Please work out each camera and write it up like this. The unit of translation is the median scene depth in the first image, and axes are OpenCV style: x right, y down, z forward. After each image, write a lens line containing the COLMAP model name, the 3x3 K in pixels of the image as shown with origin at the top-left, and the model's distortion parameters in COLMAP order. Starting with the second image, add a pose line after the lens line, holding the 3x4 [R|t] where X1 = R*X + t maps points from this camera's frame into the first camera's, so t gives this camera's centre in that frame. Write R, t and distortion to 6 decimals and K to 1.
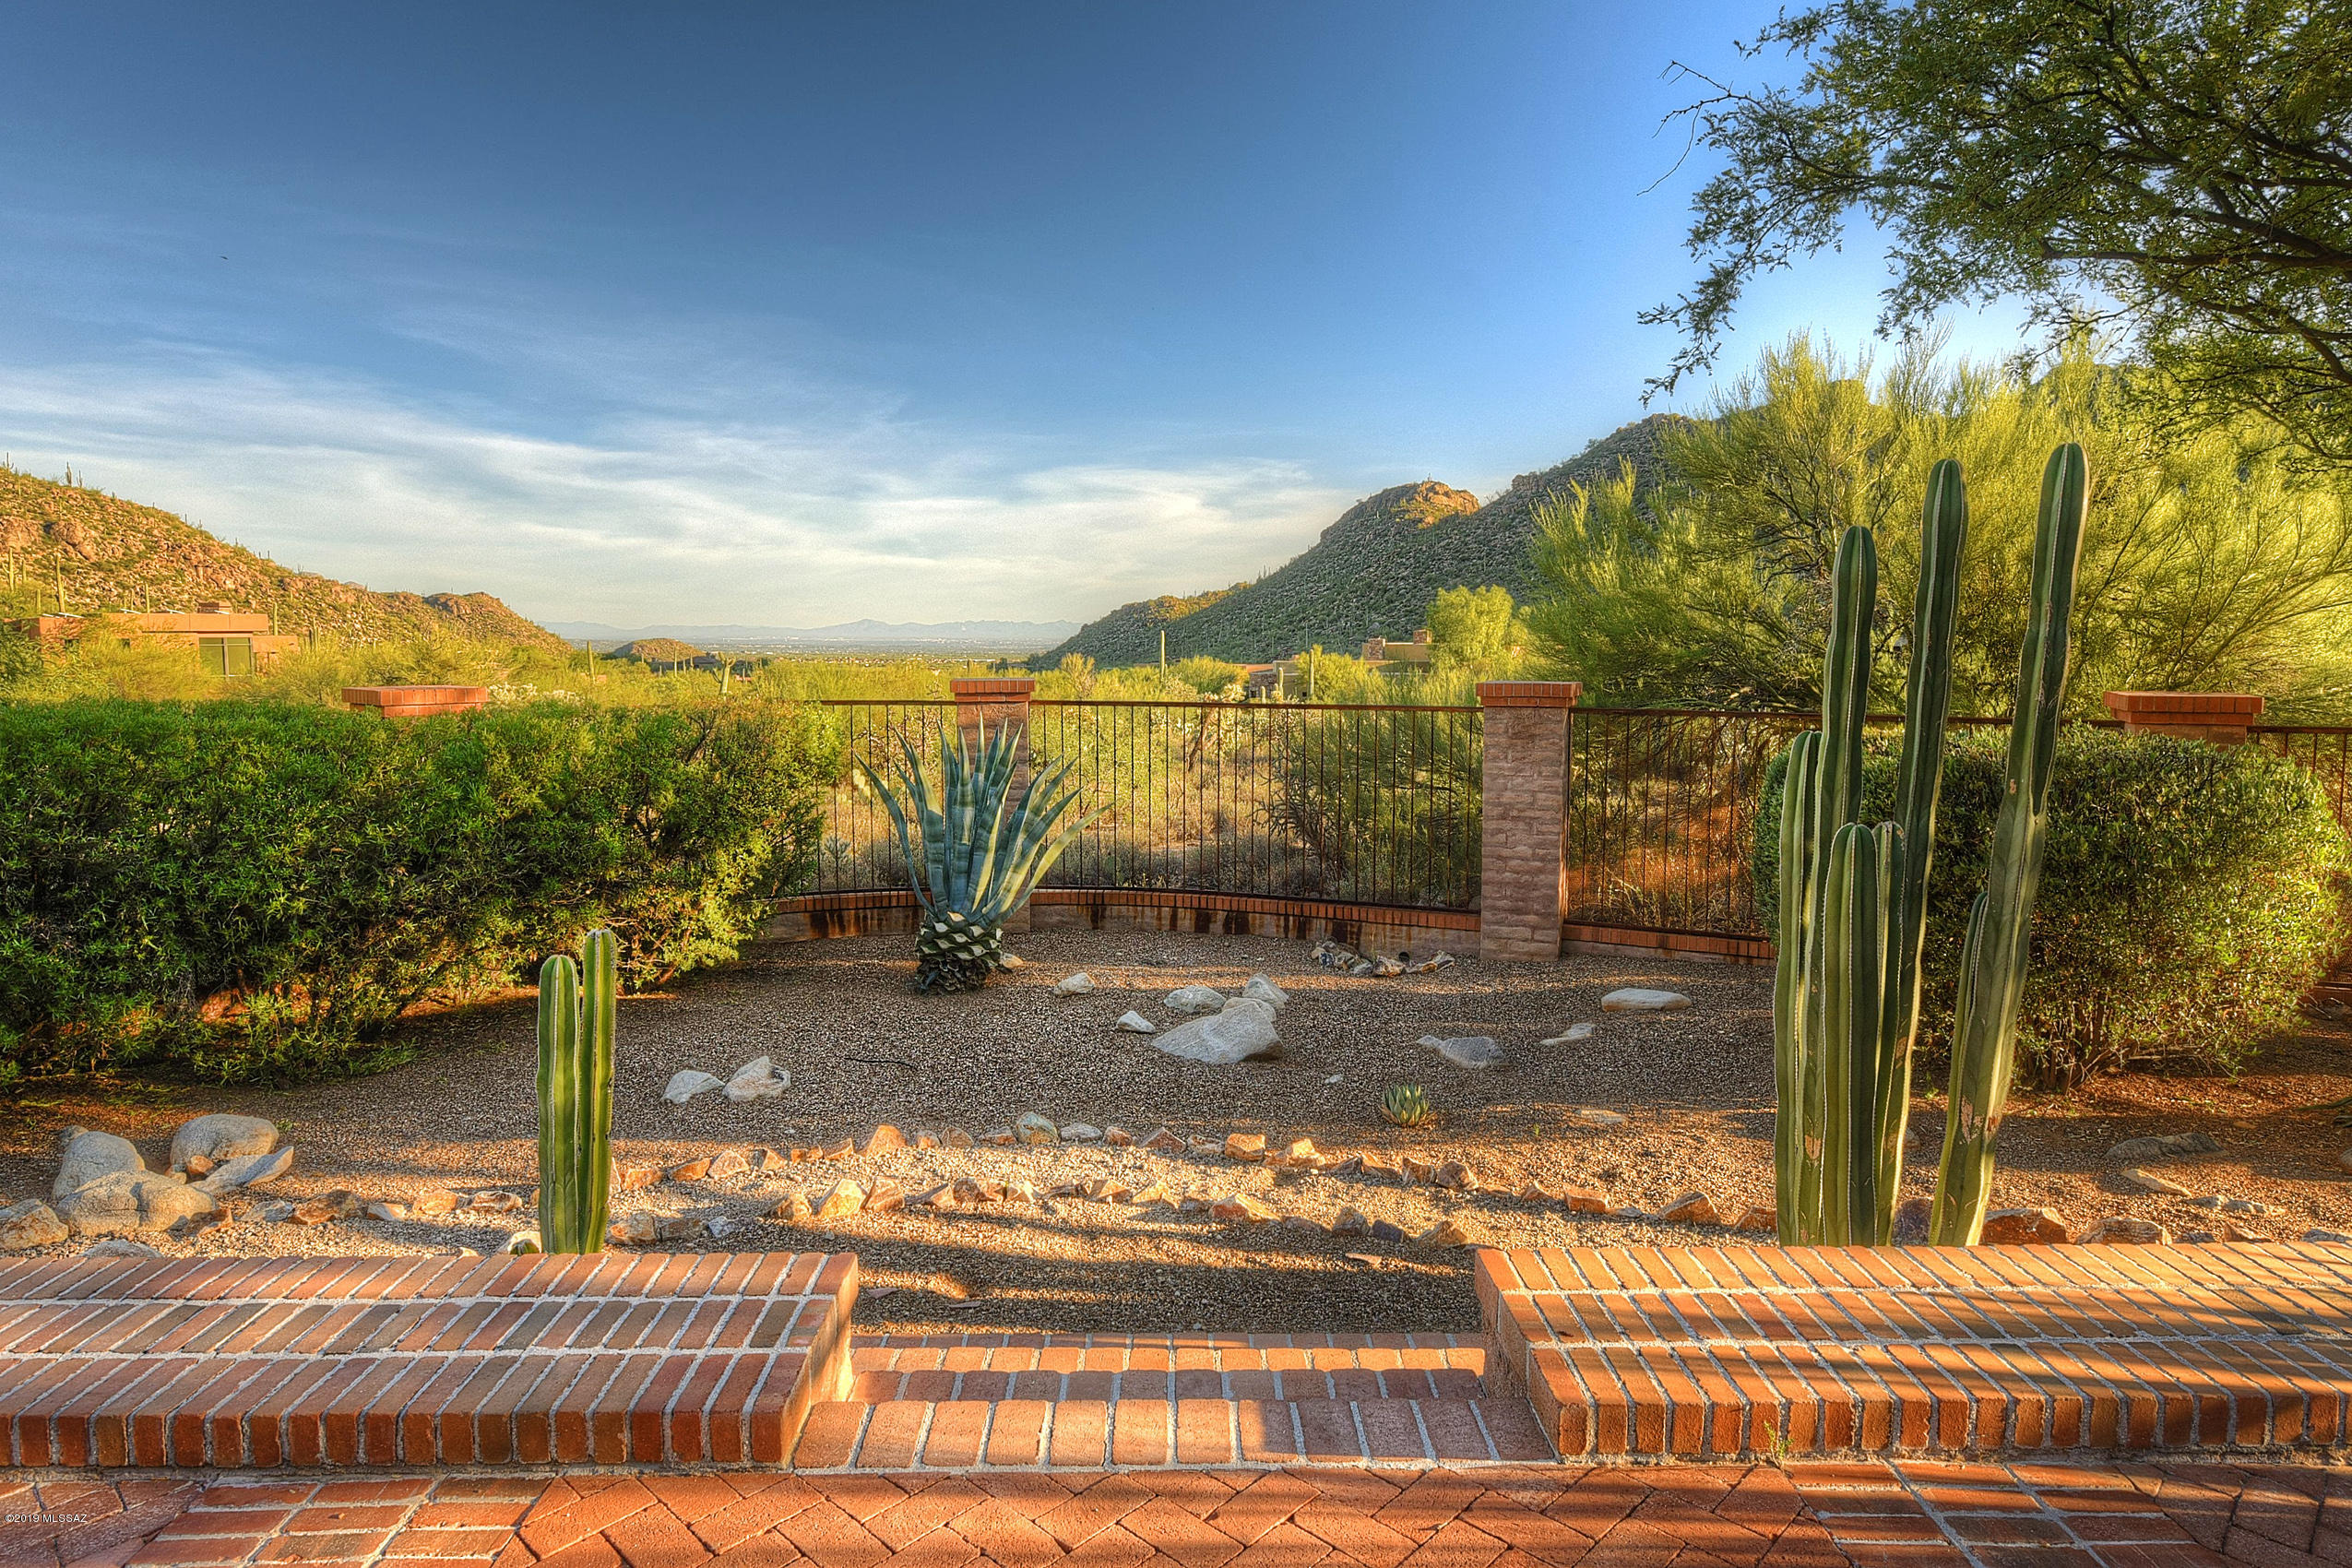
lens RADIAL K [[1261.0, 0, 1176.0], [0, 1261.0, 784.0], [0, 0, 1]] dist [0.003132, 0.000587]
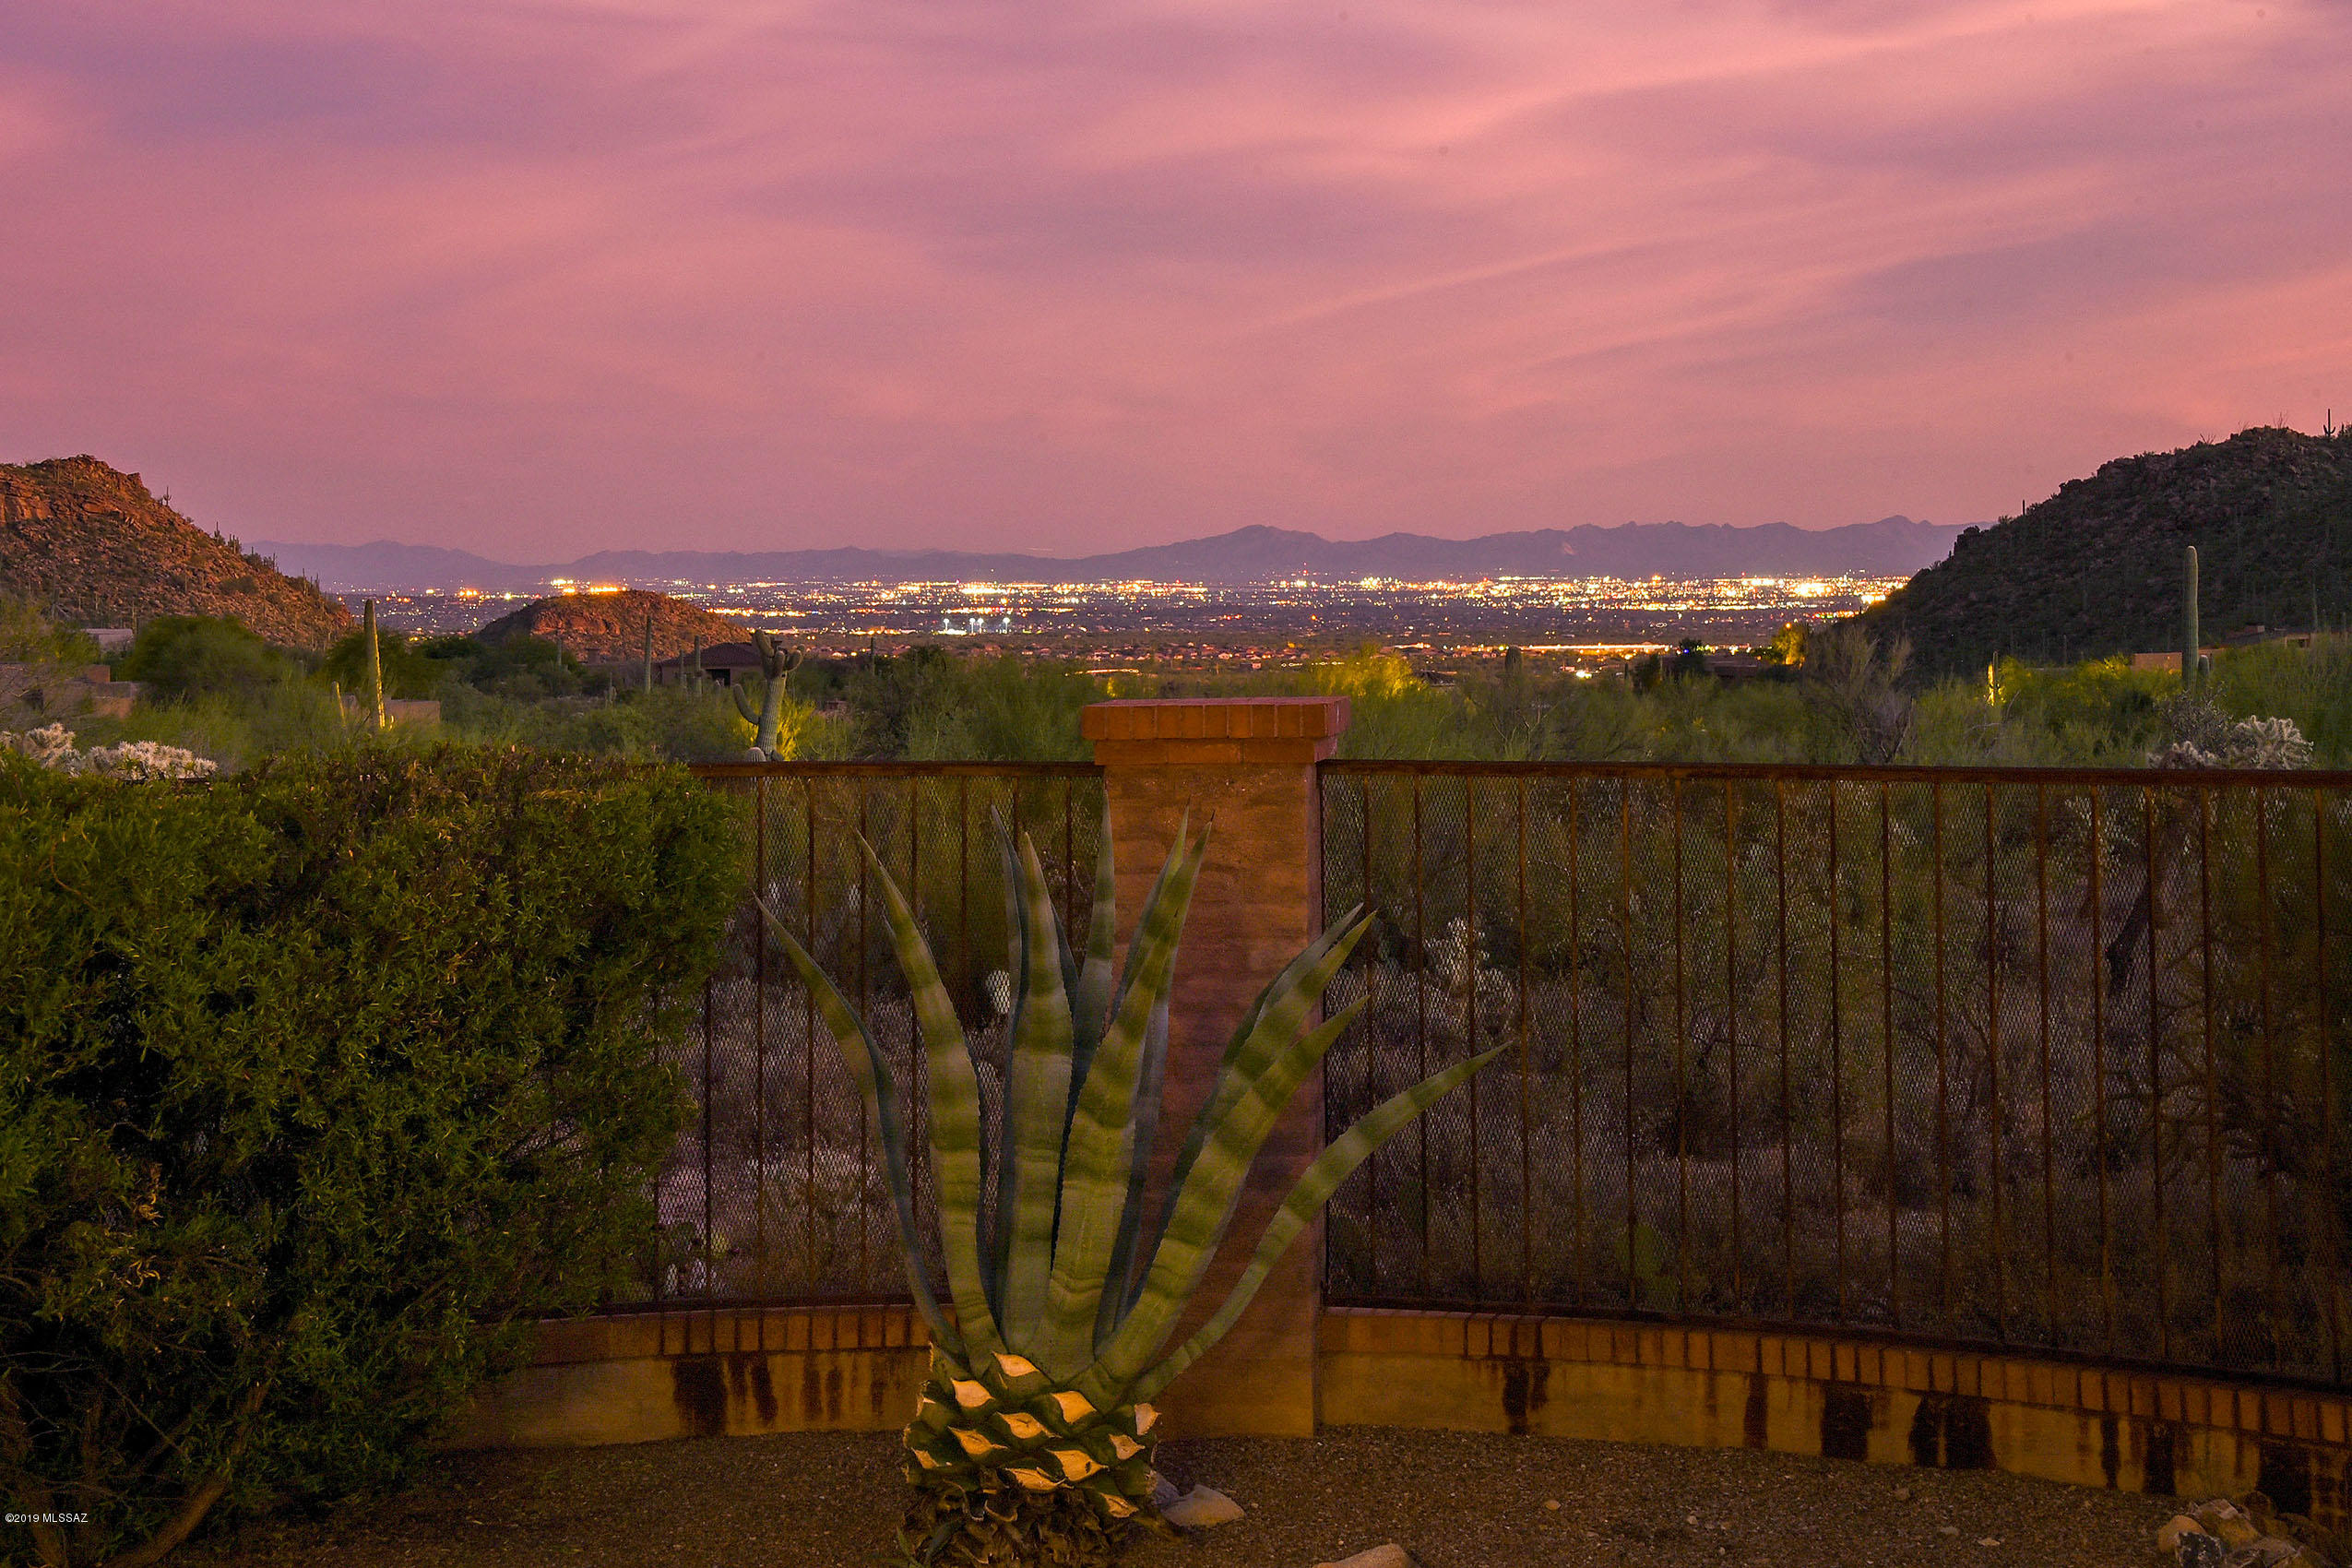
lens RADIAL K [[4123.5, 0, 1485.2], [0, 4123.5, 782.9], [0, 0, 1]] dist [0.401789, 0.084286]
pose [[0.978602, -0.003959, -0.205724, 0.195336], [-0.009544, 0.997865, -0.064602, 0.016141], [0.205540, 0.065183, 0.976475, -0.130421]]
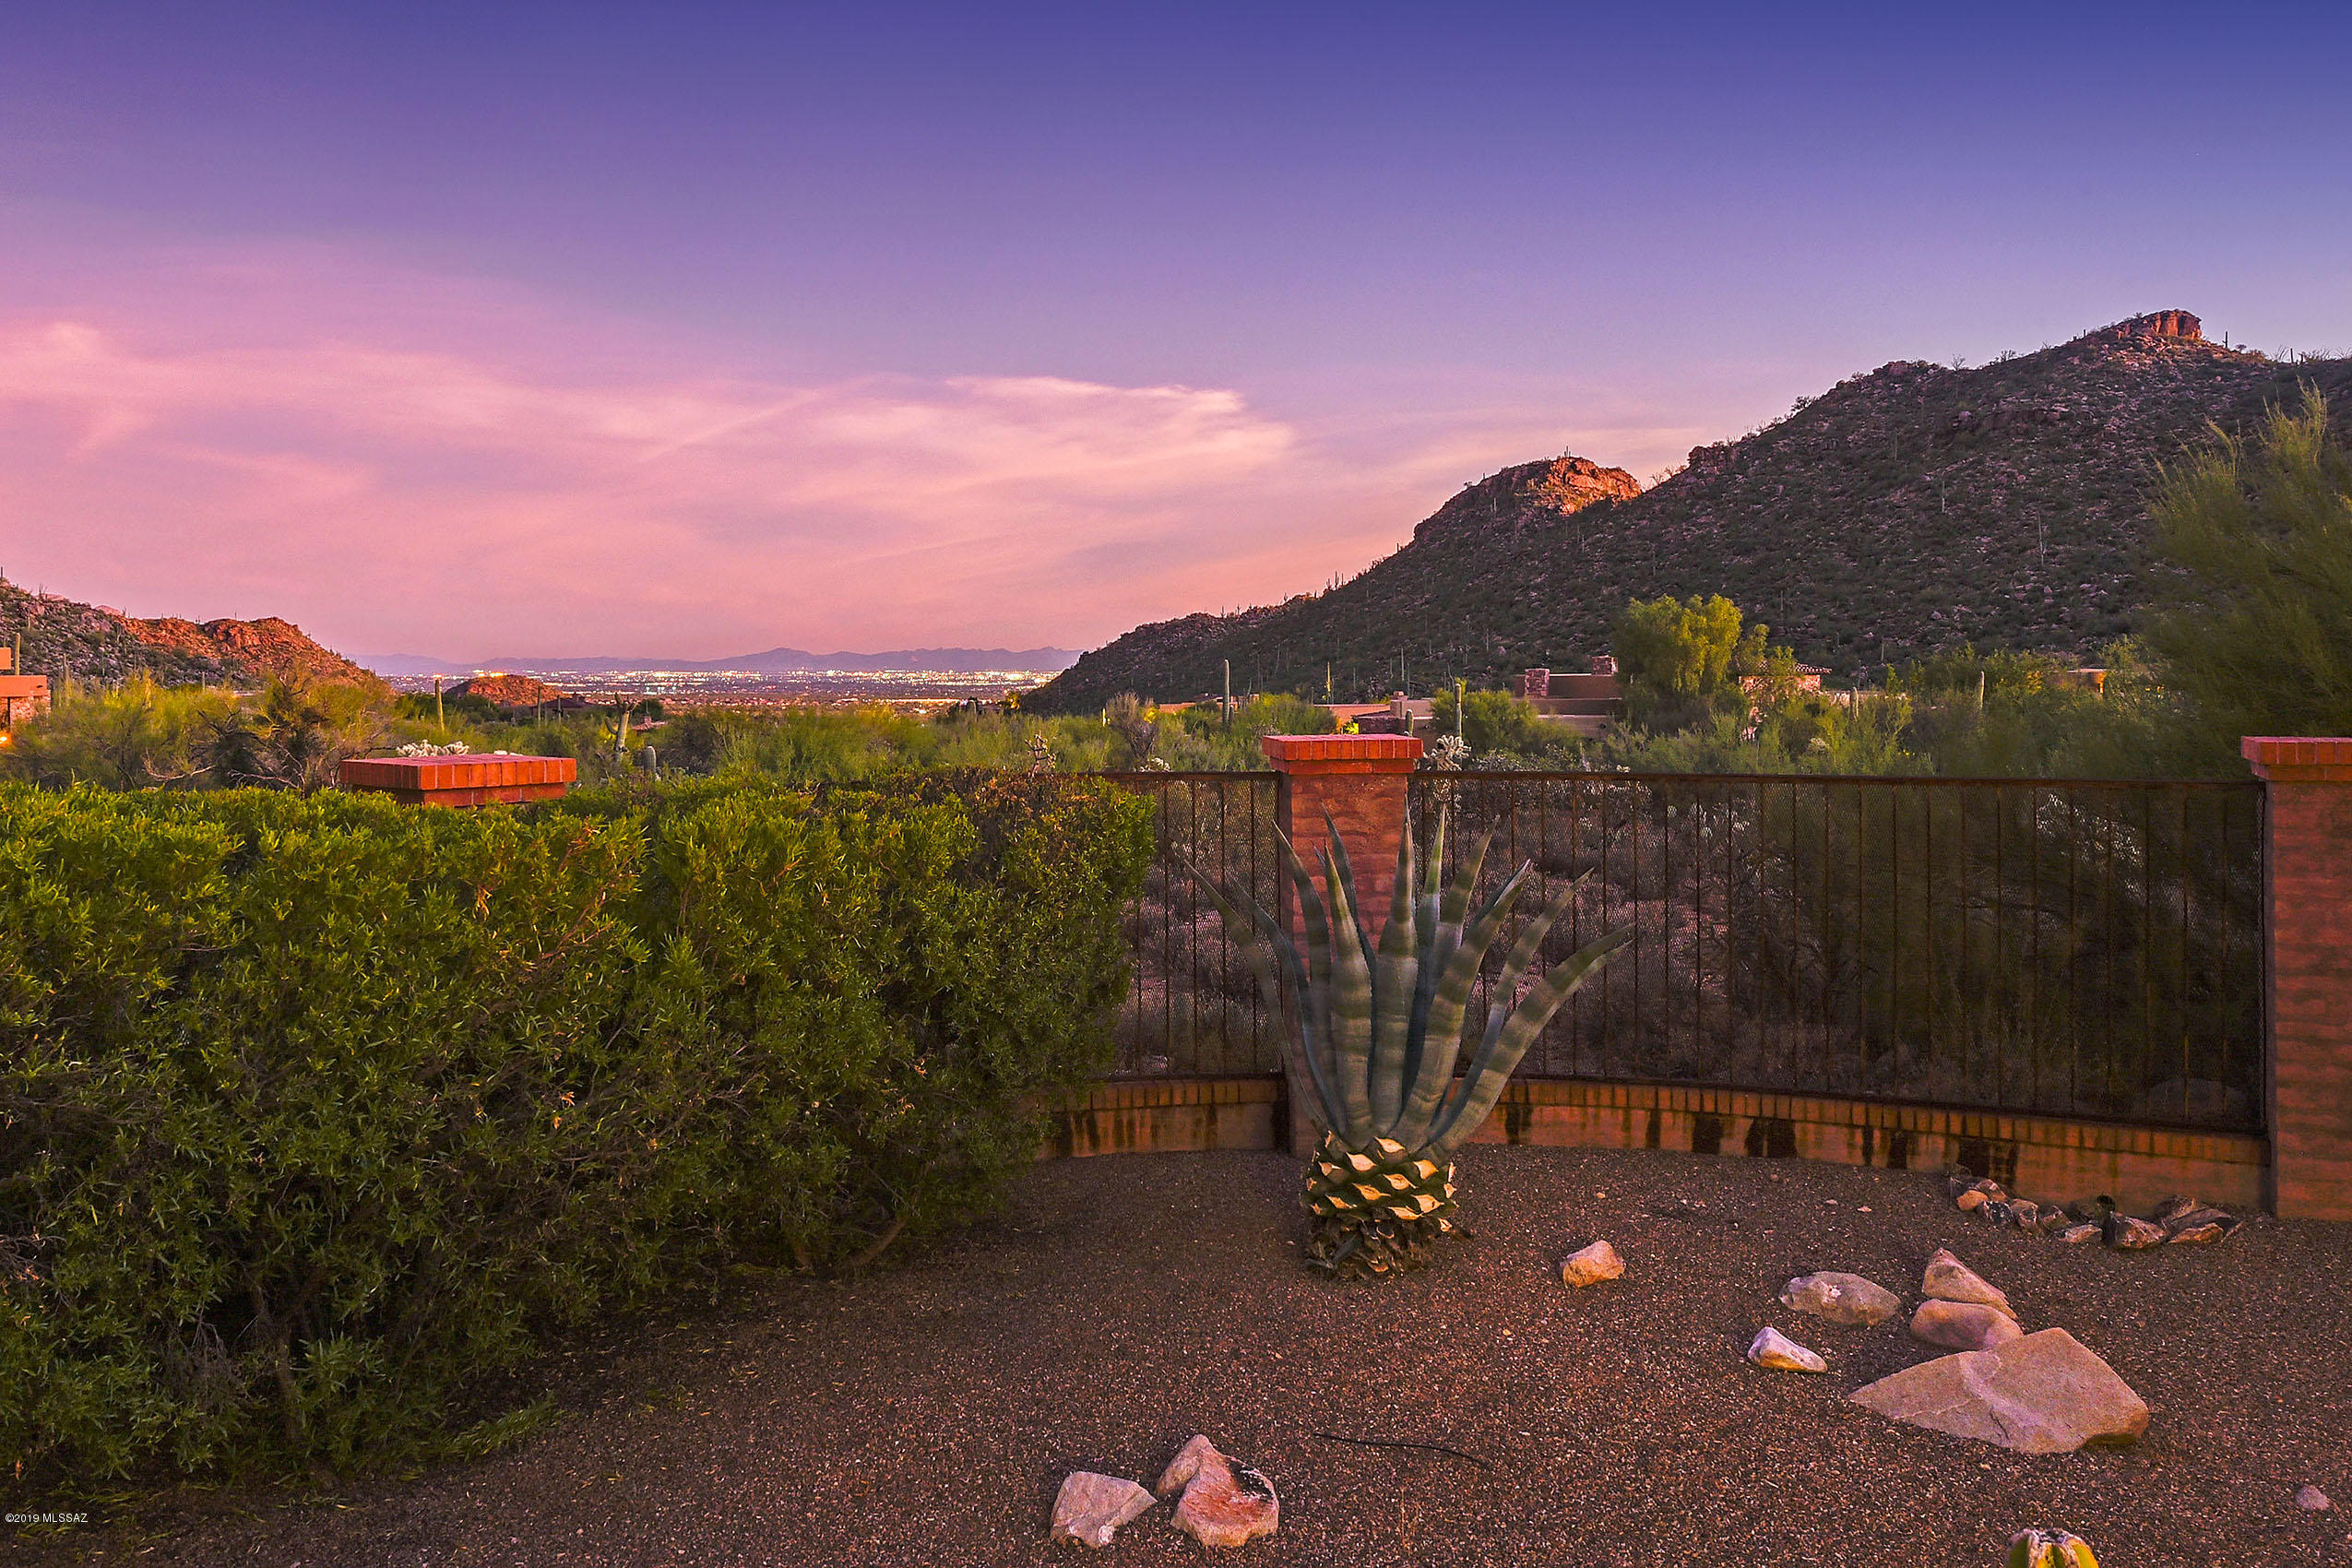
lens RADIAL K [[1712.6, 0, 1176.0], [0, 1712.6, 784.0], [0, 0, 1]] dist [0.006976, 0.002579]
pose [[0.999474, -0.005750, -0.031921, -0.244893], [0.004170, 0.998772, -0.049366, -0.023039], [0.032166, 0.049207, 0.998271, 0.192950]]
